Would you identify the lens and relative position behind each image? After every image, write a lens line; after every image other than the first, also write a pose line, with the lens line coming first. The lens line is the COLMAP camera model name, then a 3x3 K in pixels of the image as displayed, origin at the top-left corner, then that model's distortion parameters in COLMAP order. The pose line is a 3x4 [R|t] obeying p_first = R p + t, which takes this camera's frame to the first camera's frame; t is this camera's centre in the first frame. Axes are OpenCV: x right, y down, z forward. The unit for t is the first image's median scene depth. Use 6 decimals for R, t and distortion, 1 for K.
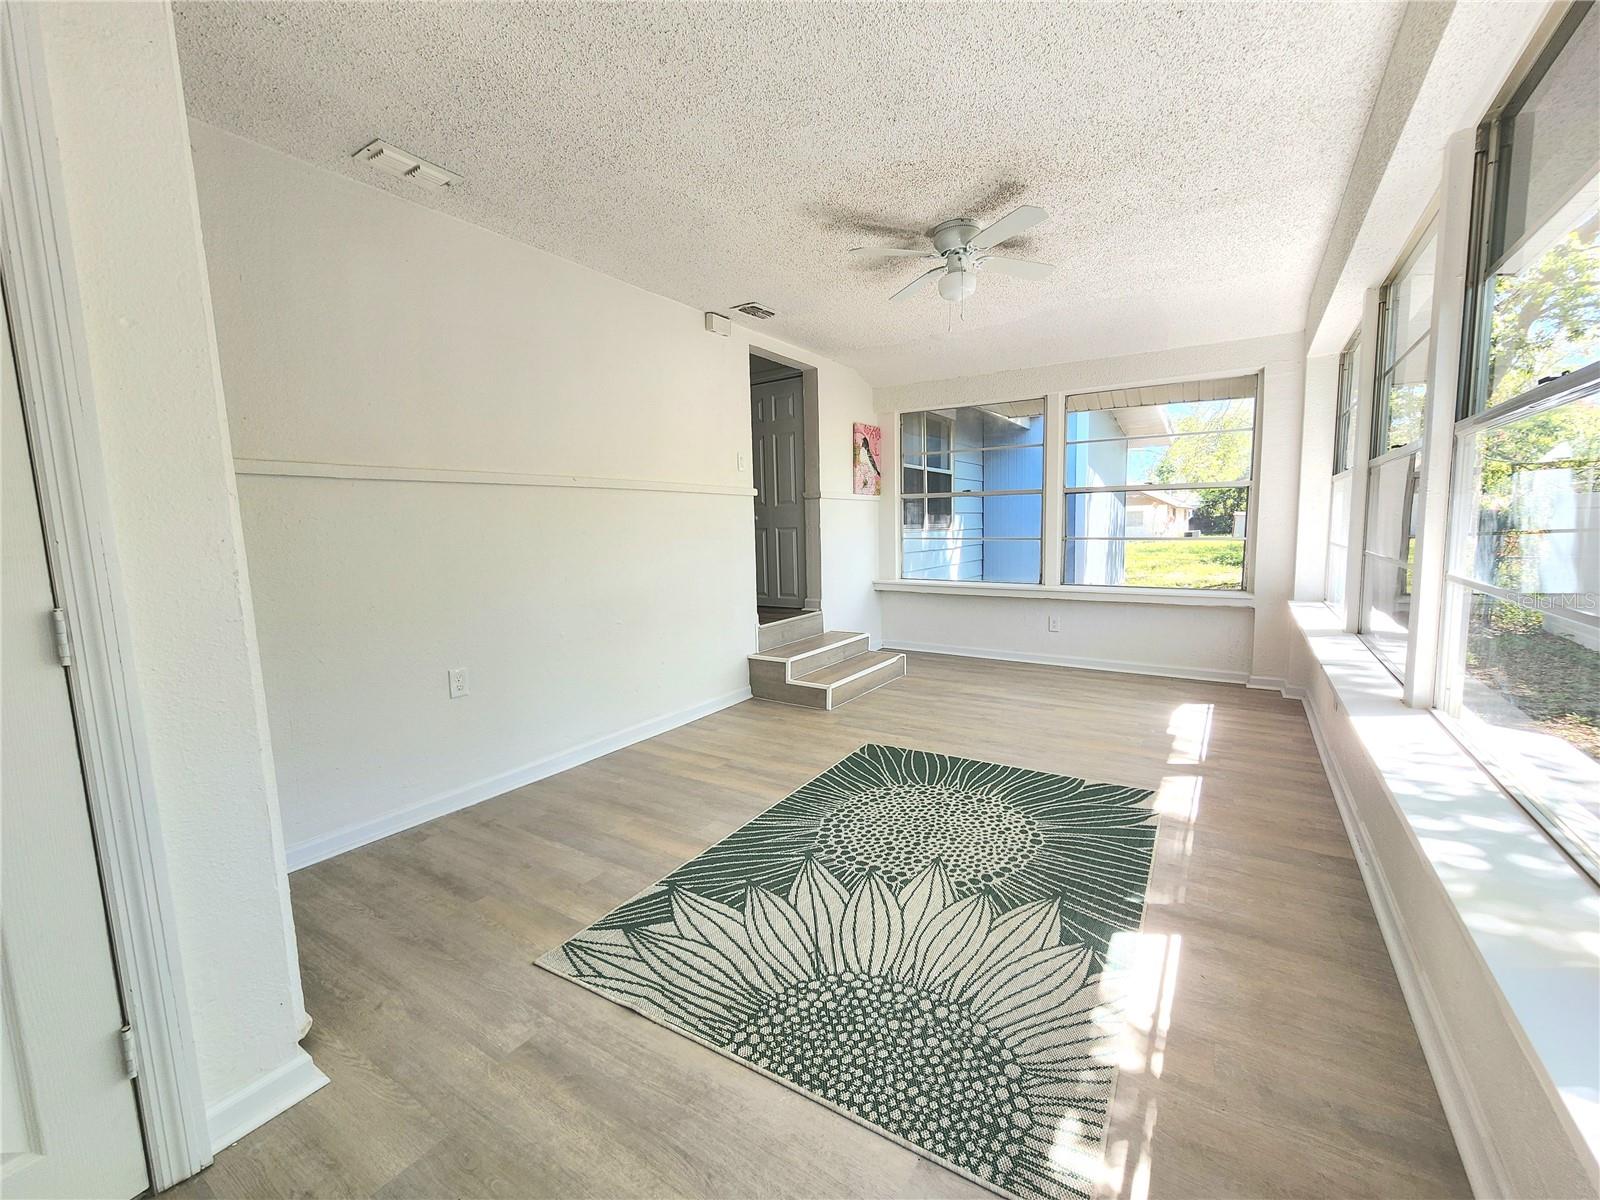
lens RADIAL K [[658.6, 0, 803.5], [0, 658.6, 601.4], [0, 0, 1]] dist [0.001465, 0.000016]
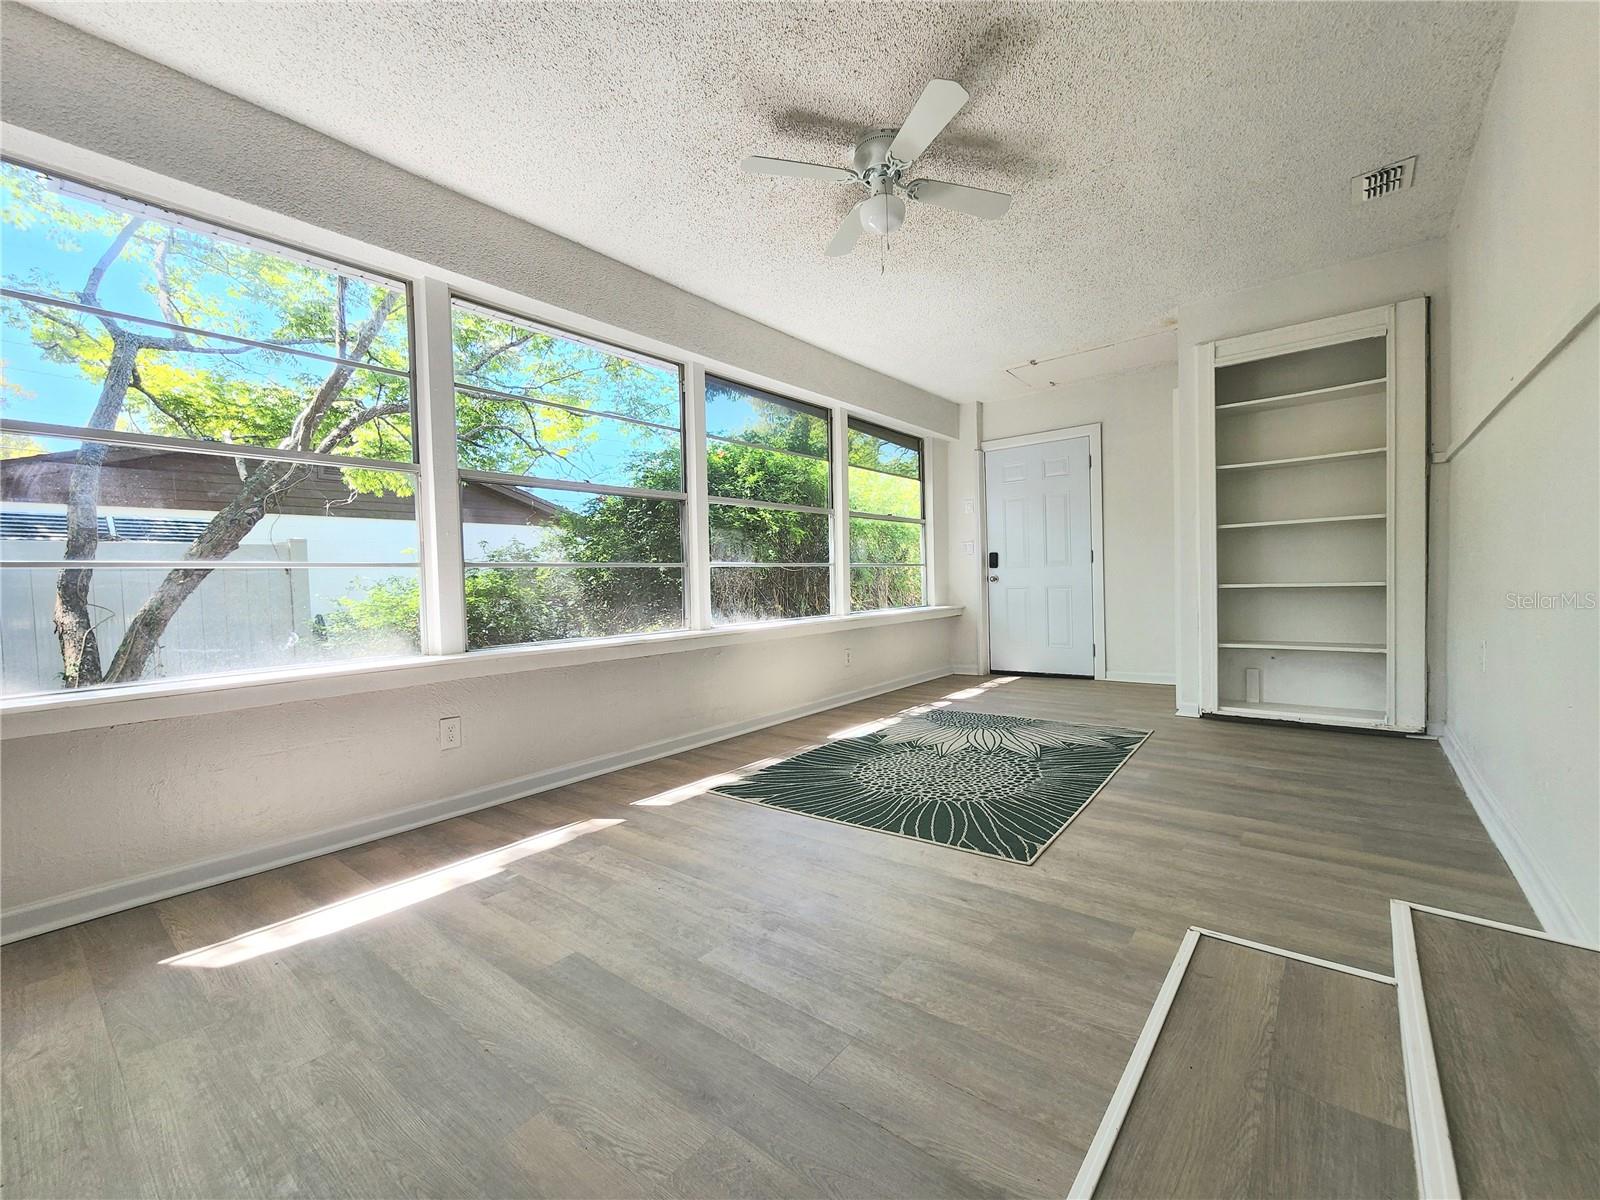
lens RADIAL K [[658.6, 0, 799.6], [0, 658.6, 598.9], [0, 0, 1]] dist [0.001465, 0.000016]
pose [[-0.993024, 0.051040, 0.106293, 0.261295], [0.065692, 0.988075, 0.139255, -0.123014], [-0.097918, 0.145267, -0.984535, 1.825073]]
